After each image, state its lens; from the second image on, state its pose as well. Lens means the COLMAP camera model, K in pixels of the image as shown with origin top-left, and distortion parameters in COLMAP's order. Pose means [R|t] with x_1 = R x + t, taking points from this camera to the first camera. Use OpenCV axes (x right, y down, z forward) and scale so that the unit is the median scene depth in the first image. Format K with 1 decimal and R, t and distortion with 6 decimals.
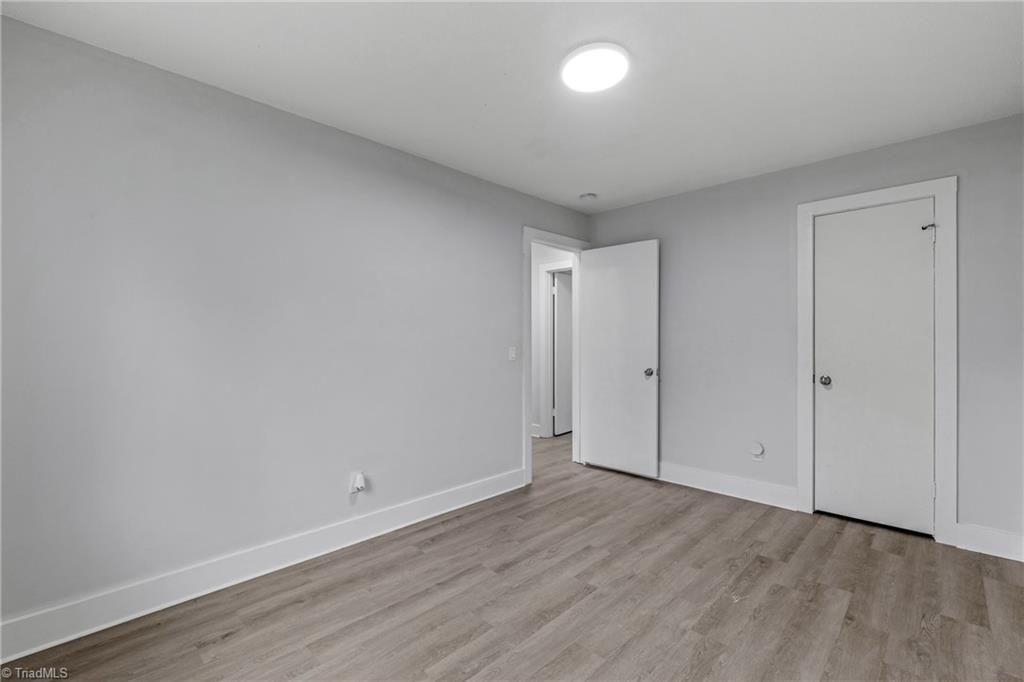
lens RADIAL K [[454.3, 0, 512.0], [0, 454.3, 341.0], [0, 0, 1]] dist [-0.004828, -0.000816]
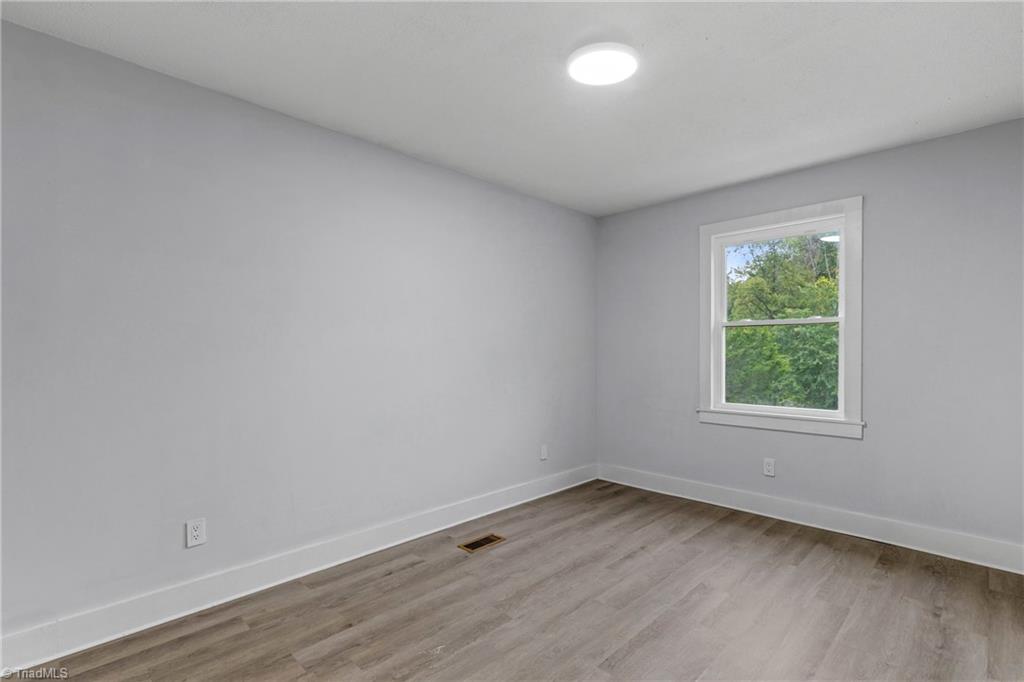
lens RADIAL K [[479.8, 0, 512.0], [0, 479.8, 341.0], [0, 0, 1]] dist [-0.000541, 0.000087]
pose [[-0.999849, 0.005737, 0.016399, 0.359244], [0.005478, 0.999860, -0.015803, -0.004776], [-0.016487, -0.015711, -0.999741, 2.063145]]
